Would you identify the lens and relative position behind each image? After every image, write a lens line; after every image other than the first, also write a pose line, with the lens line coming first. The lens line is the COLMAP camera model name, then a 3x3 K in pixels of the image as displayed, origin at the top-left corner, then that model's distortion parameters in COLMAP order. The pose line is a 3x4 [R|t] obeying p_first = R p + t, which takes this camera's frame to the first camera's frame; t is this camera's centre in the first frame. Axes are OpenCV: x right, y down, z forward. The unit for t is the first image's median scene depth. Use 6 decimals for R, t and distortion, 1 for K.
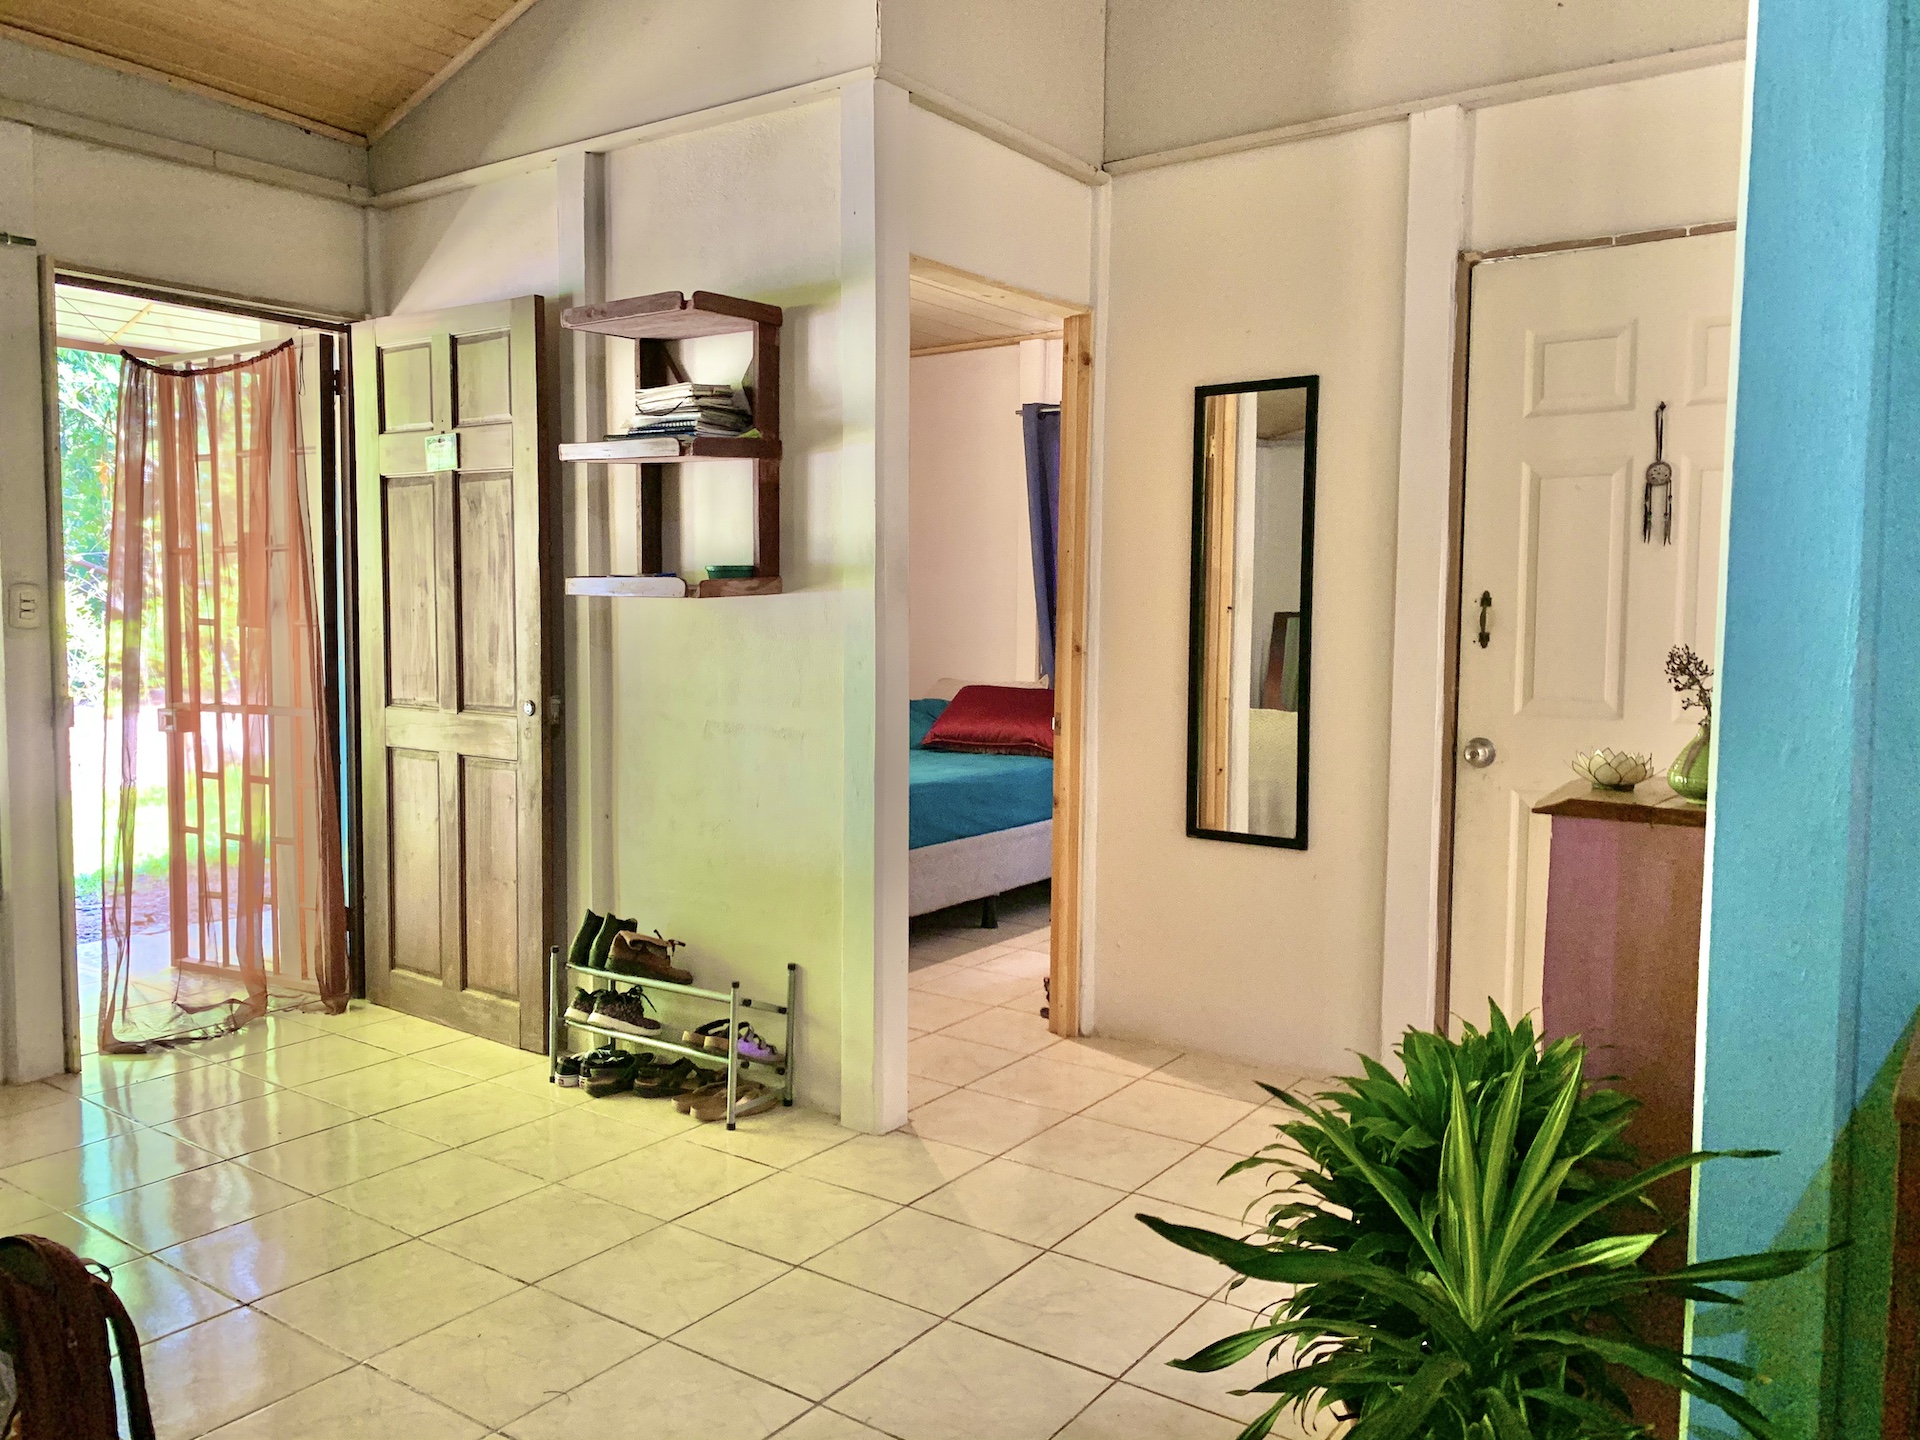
lens RADIAL K [[1465.0, 0, 960.8], [0, 1465.0, 708.0], [0, 0, 1]] dist [0.024818, -0.012019]
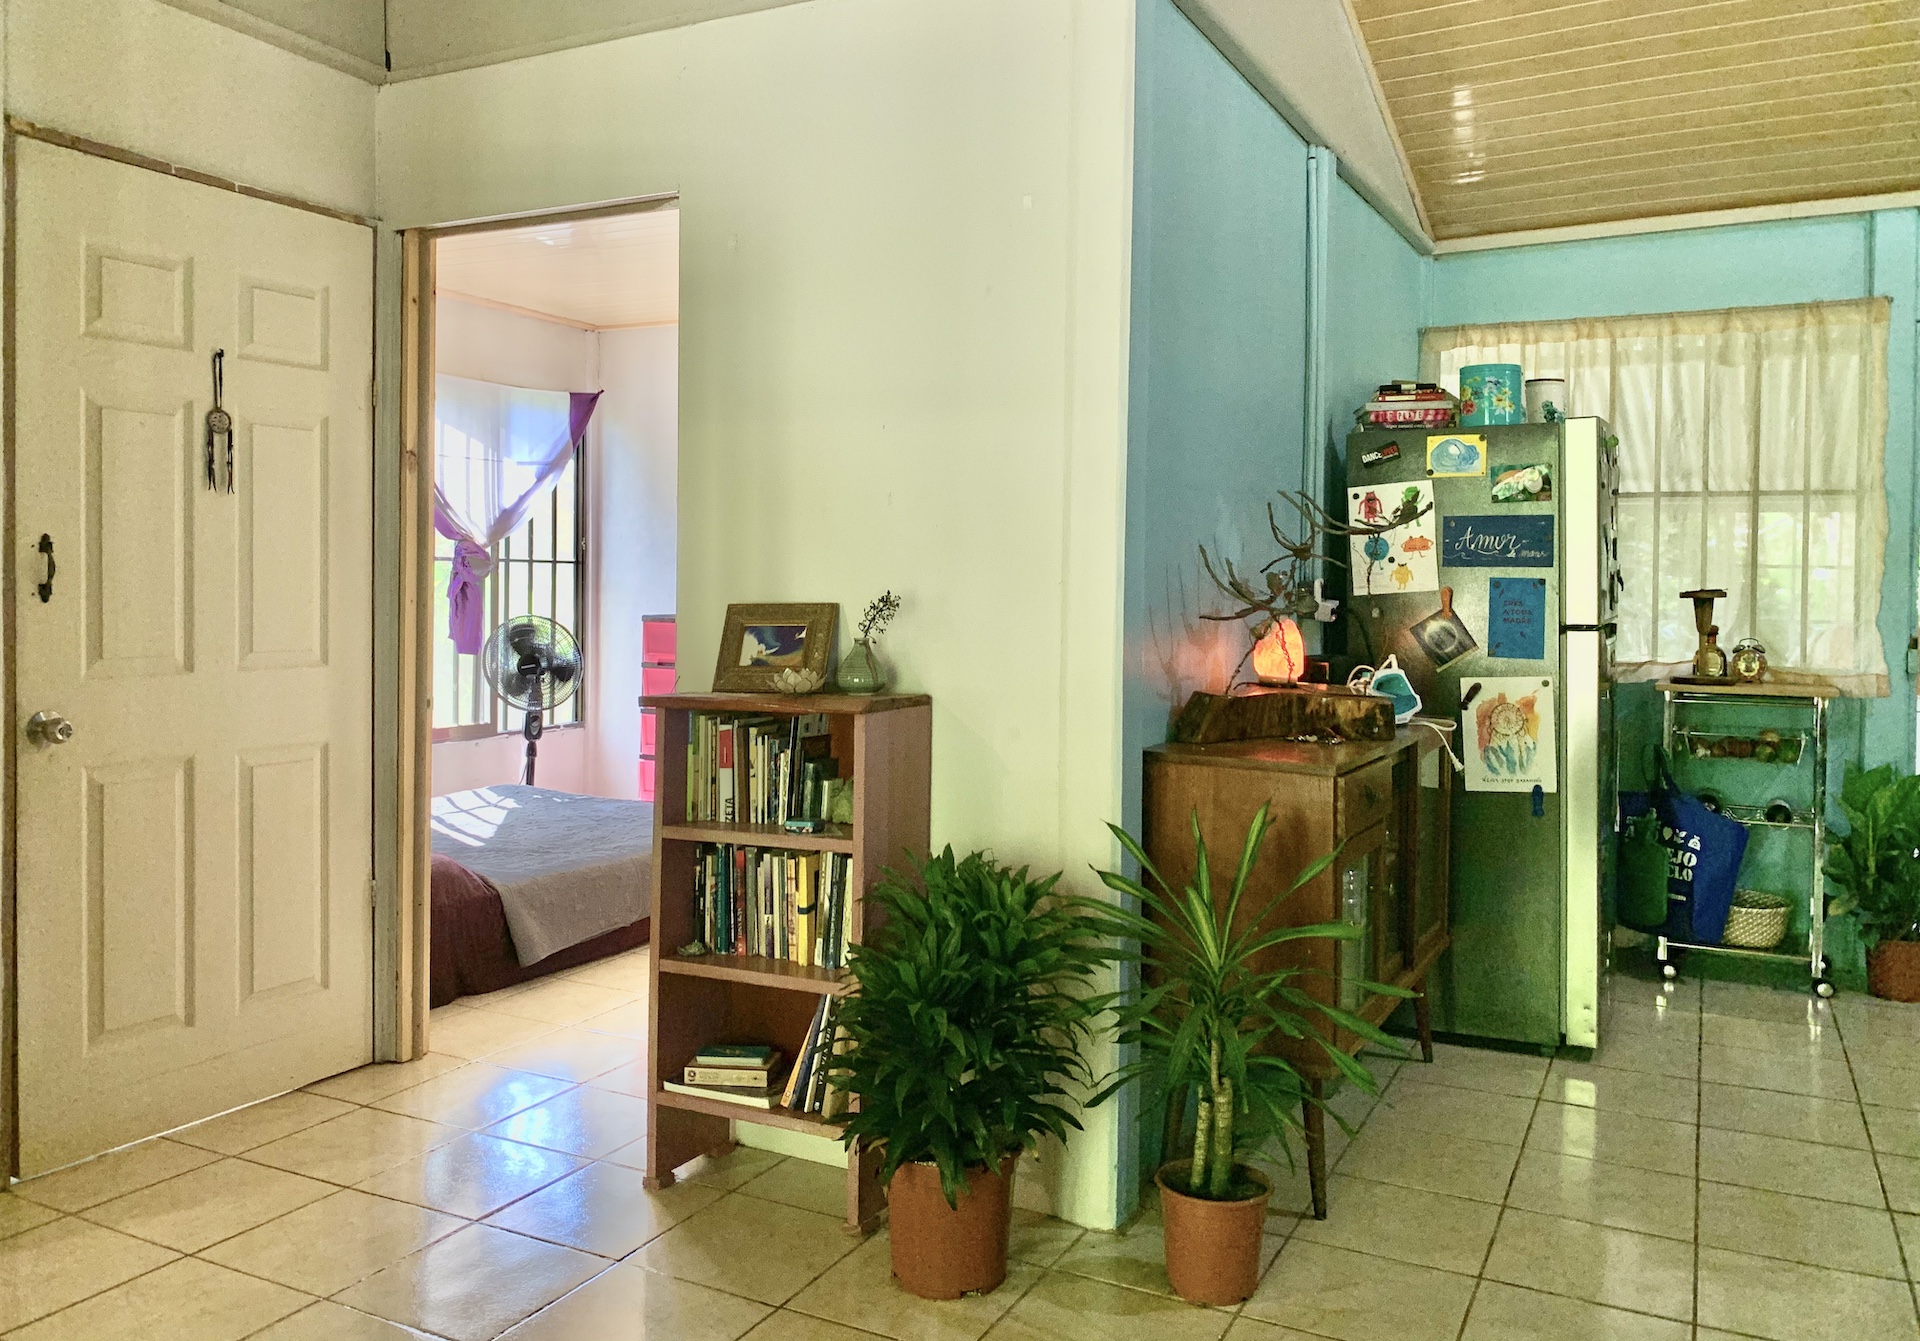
lens RADIAL K [[1434.3, 0, 961.2], [0, 1434.3, 616.7], [0, 0, 1]] dist [0.004959, -0.002073]
pose [[-0.120914, -0.036396, 0.991996, -0.542840], [0.059371, 0.997273, 0.043826, -0.040050], [-0.990886, 0.064195, -0.118423, 0.619933]]
